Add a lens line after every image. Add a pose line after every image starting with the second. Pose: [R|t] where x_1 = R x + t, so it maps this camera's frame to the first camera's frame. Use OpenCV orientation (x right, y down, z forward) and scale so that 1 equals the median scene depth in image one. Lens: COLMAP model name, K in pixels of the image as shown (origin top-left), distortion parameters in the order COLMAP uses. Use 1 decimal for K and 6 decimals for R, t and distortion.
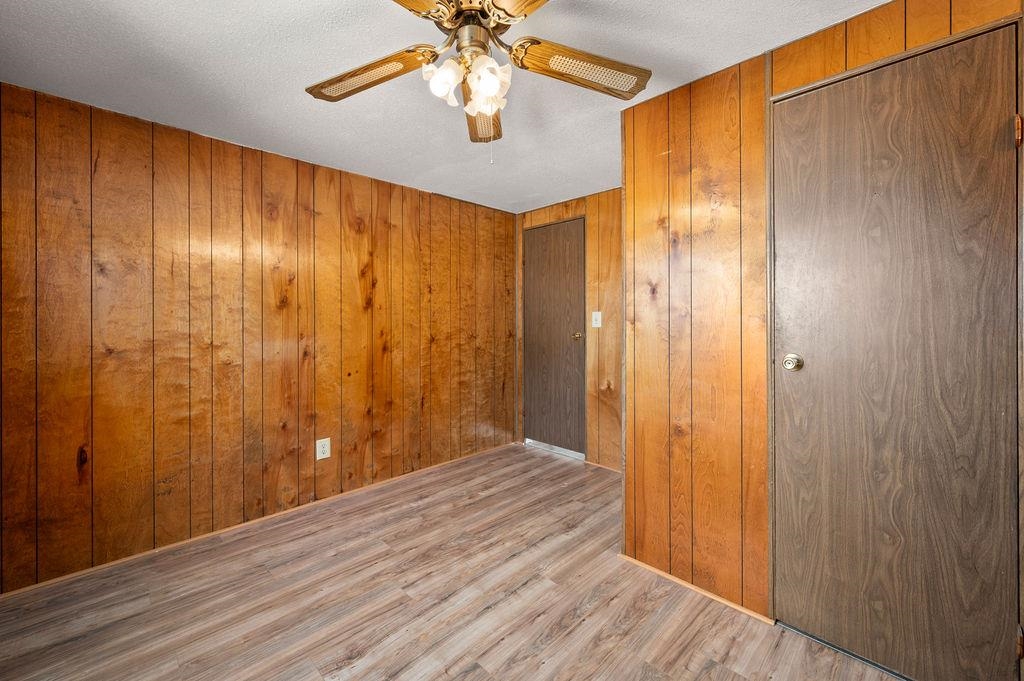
lens RADIAL K [[410.6, 0, 512.1], [0, 410.6, 325.9], [0, 0, 1]] dist [0.000161, -0.000994]
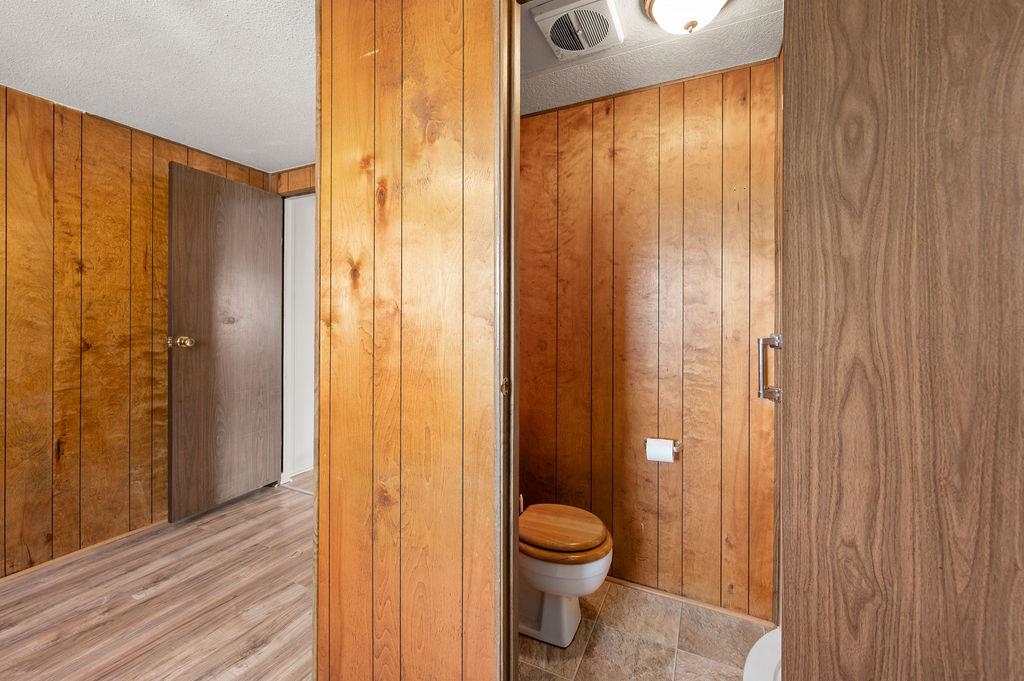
lens RADIAL K [[410.6, 0, 511.1], [0, 410.6, 323.0], [0, 0, 1]] dist [0.000161, -0.000994]
pose [[0.941420, 0.010017, 0.337088, 0.290364], [-0.008208, 0.999943, -0.006793, -0.005675], [-0.337137, 0.003628, 0.941449, 0.268248]]
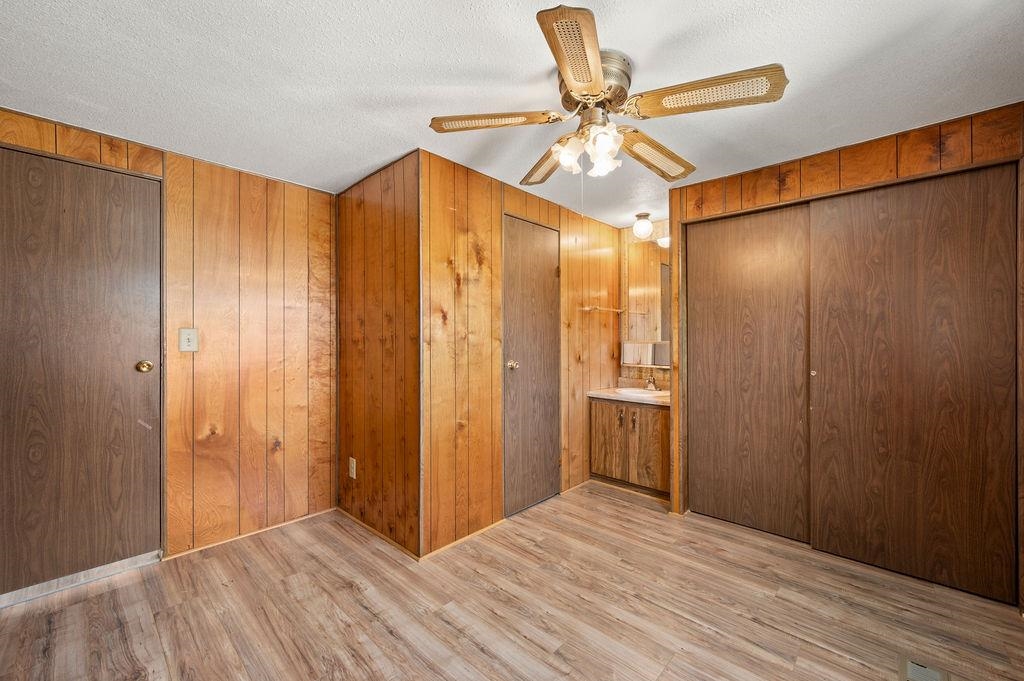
lens RADIAL K [[410.6, 0, 513.0], [0, 410.6, 341.4], [0, 0, 1]] dist [0.000161, -0.000994]
pose [[-0.037072, -0.000476, 0.999312, -0.708551], [0.012221, 0.999925, 0.000930, -0.010210], [-0.999238, 0.012247, -0.037063, 0.683053]]
